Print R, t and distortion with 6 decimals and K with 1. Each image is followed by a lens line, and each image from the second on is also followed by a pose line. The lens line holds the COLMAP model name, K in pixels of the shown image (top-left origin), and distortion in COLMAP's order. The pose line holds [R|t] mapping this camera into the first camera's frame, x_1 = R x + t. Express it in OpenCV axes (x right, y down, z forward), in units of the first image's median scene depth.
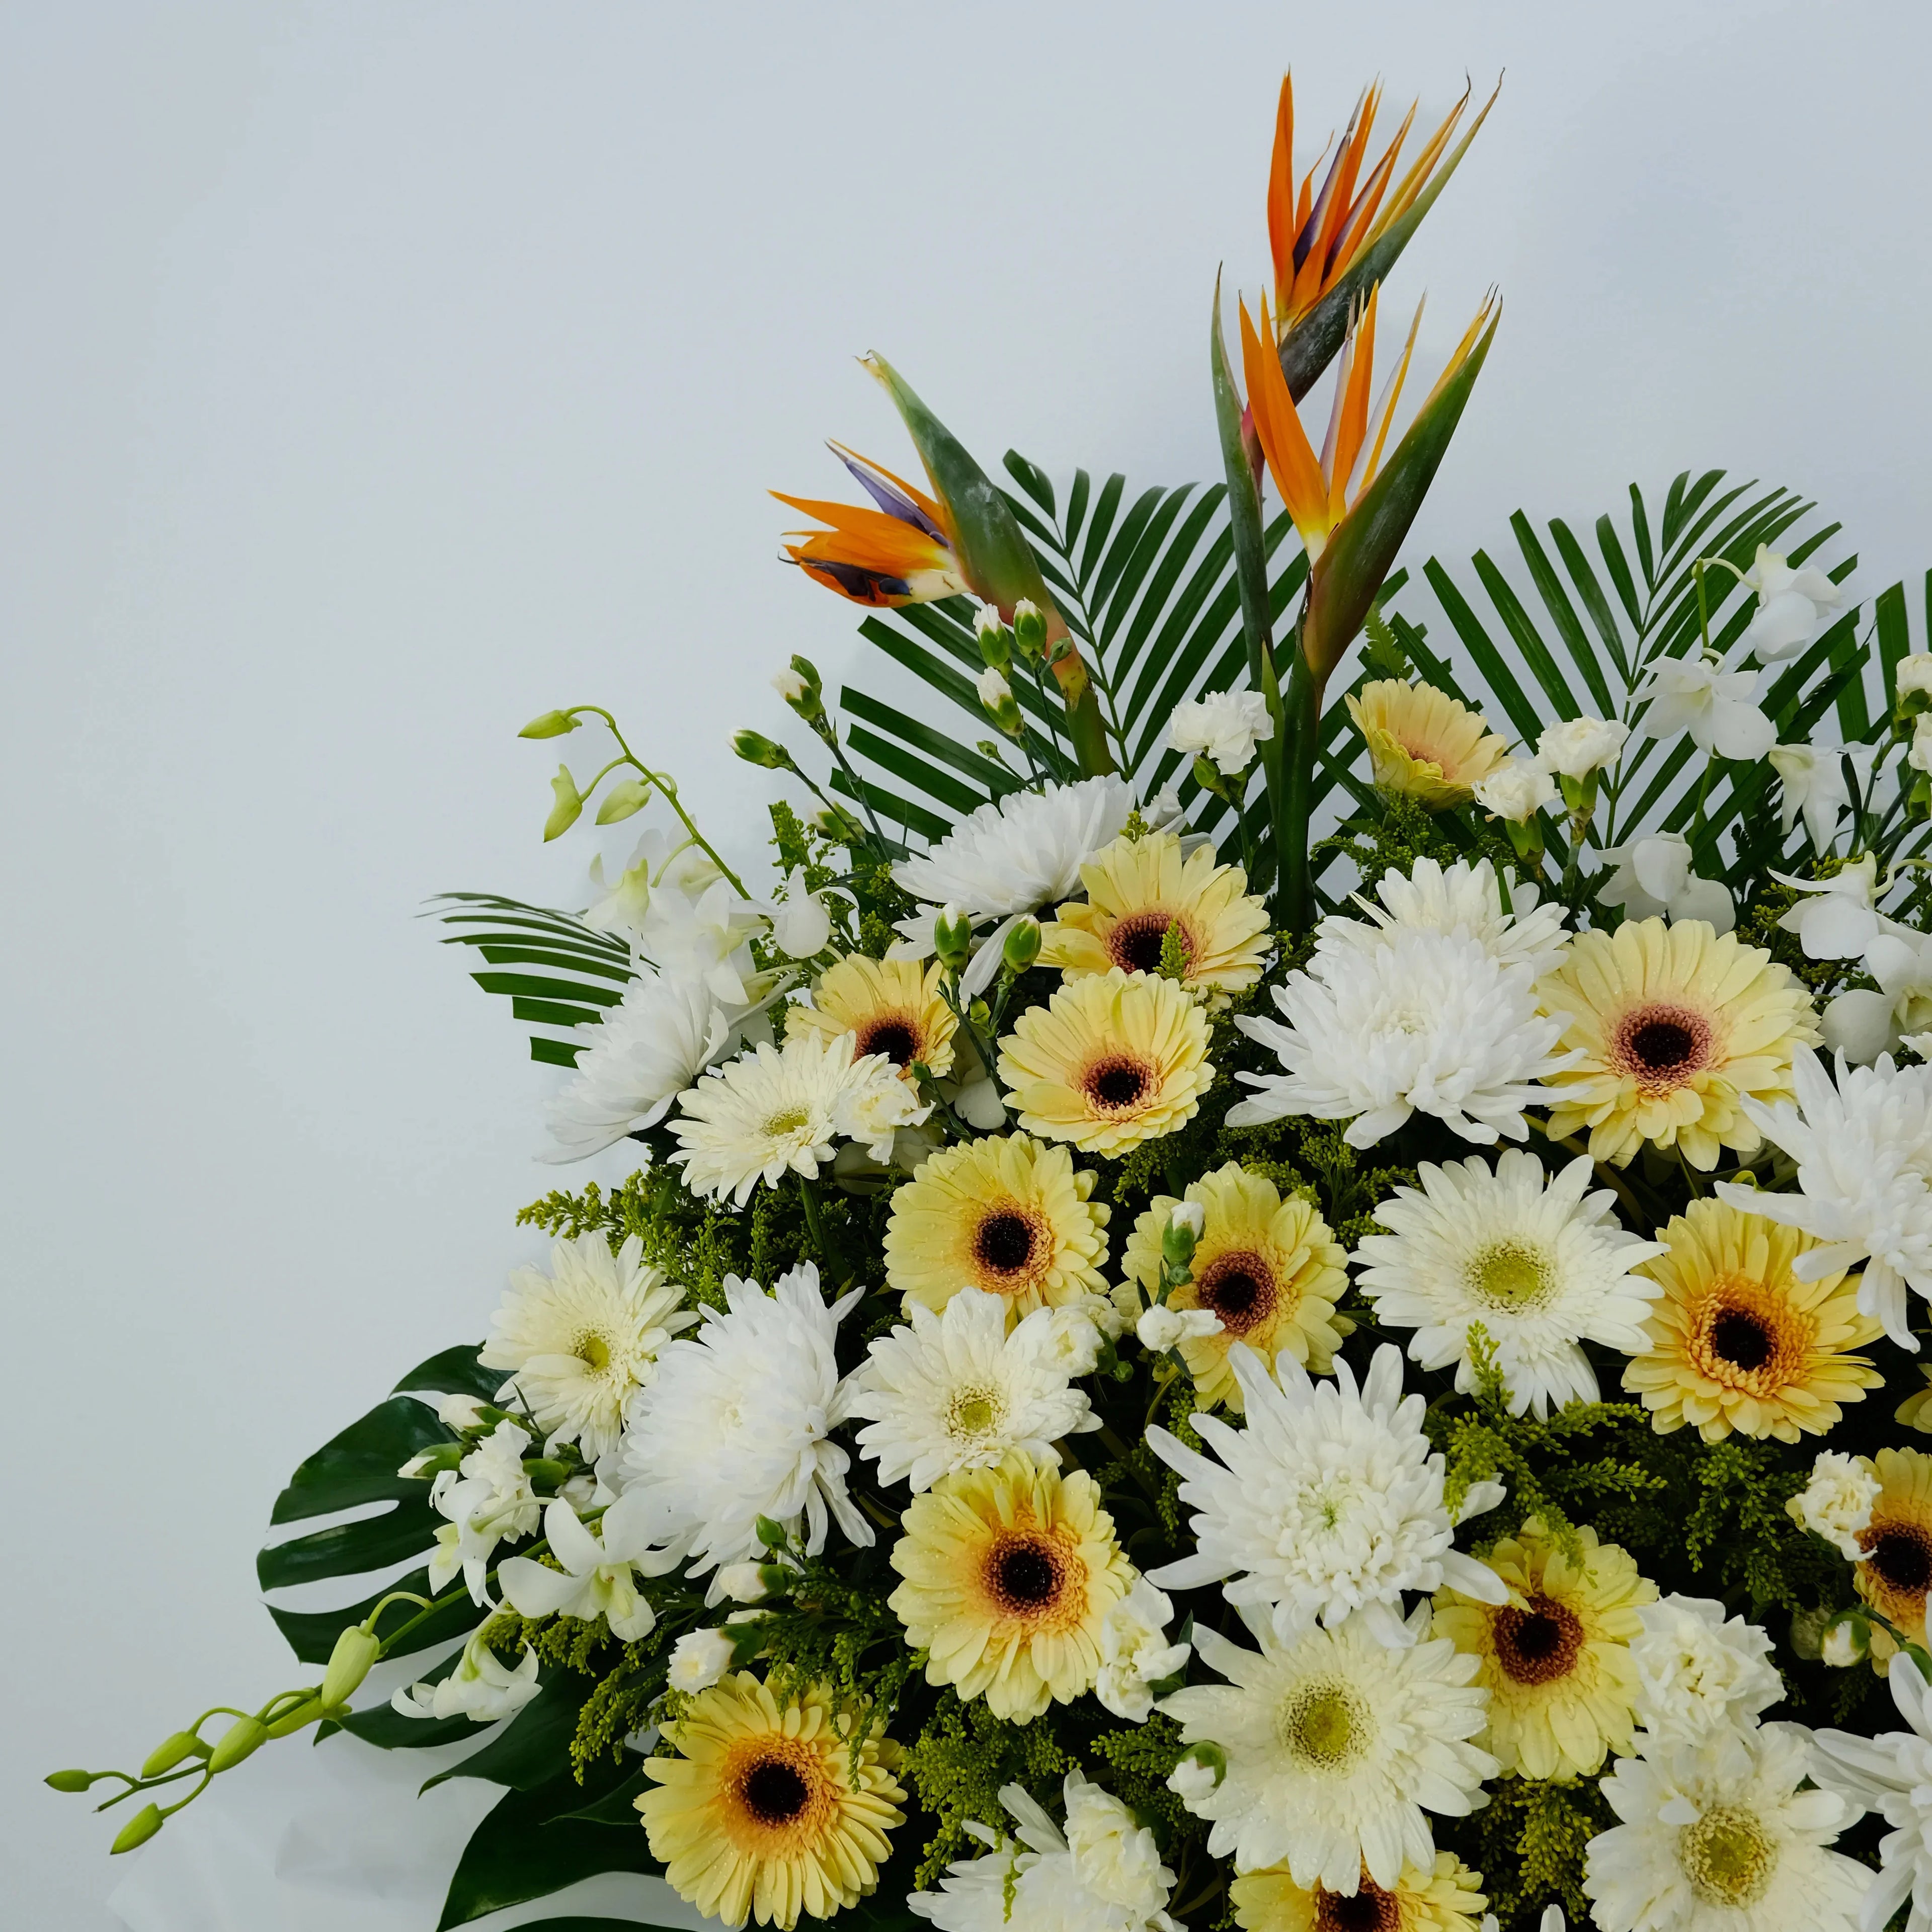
lens RADIAL K [[2124.5, 0, 934.4], [0, 2124.5, 891.2], [0, 0, 1]] dist [-0.026698, -0.006595]
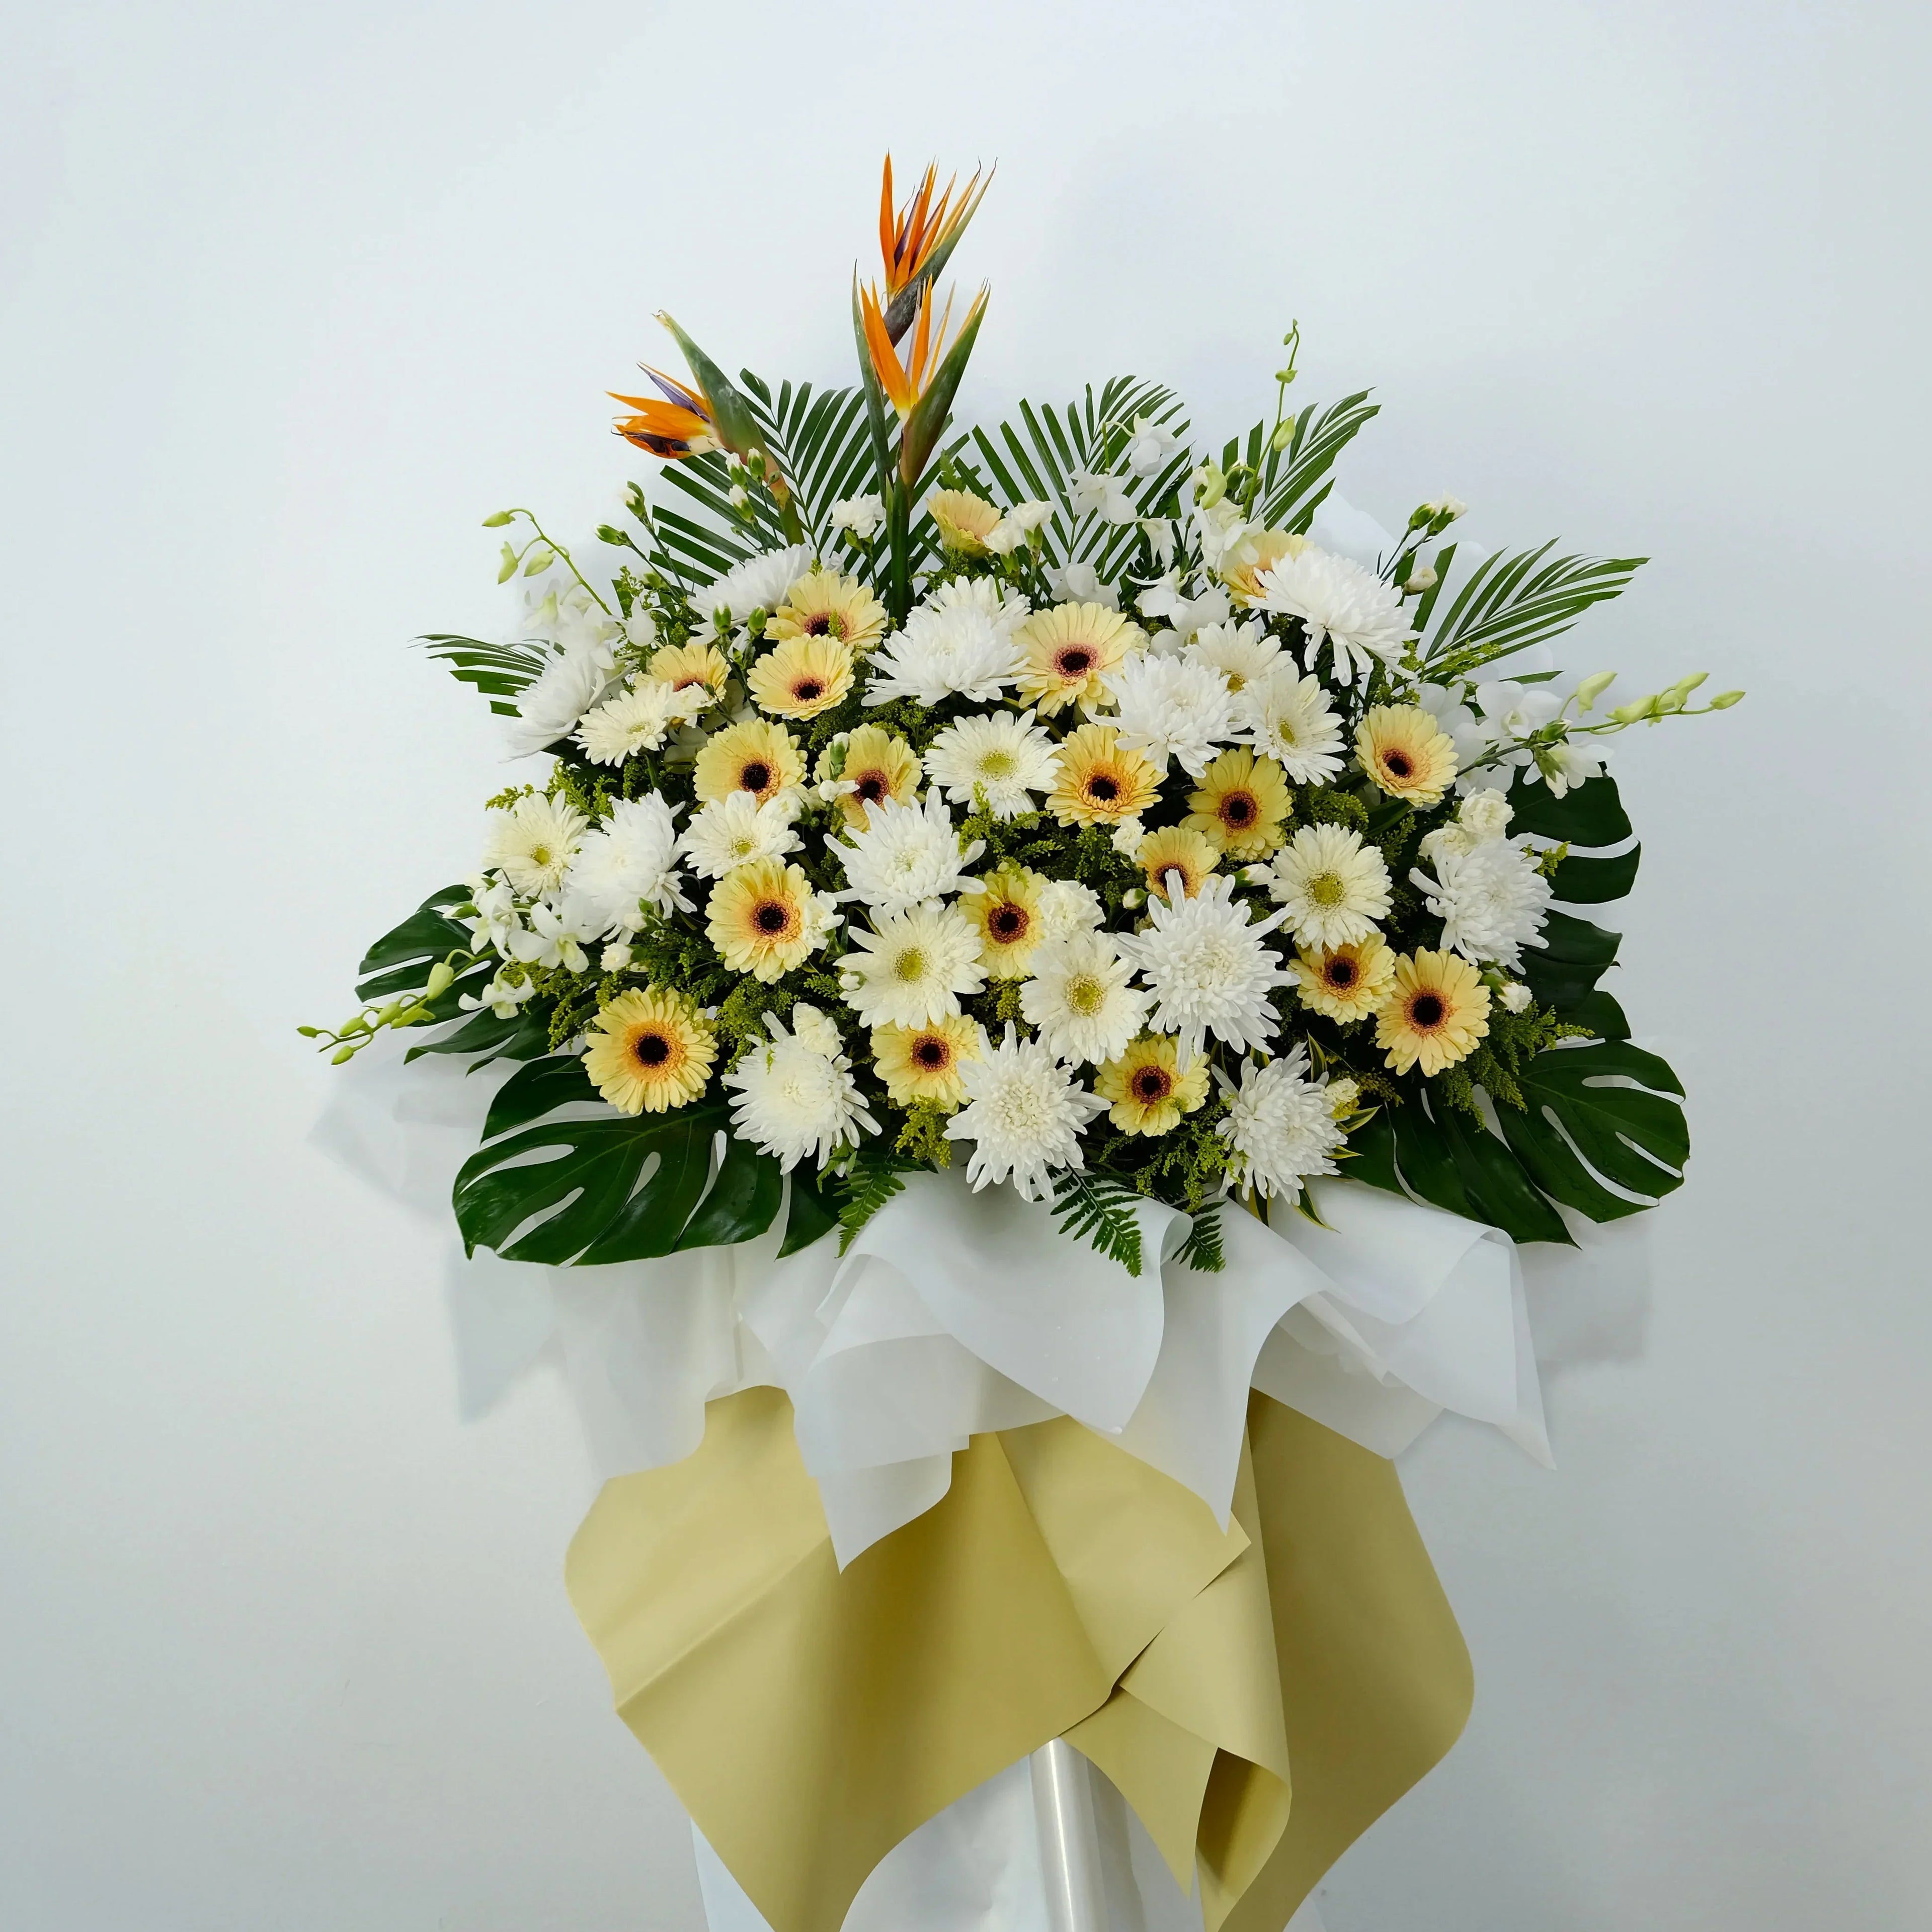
lens RADIAL K [[1780.0, 0, 947.0], [0, 1780.0, 926.9], [0, 0, 1]] dist [-0.019682, 0.024013]
pose [[0.990515, -0.046016, 0.129472, -0.011430], [0.033755, 0.994872, 0.095347, 0.155535], [-0.133195, -0.090073, 0.986988, -0.680427]]
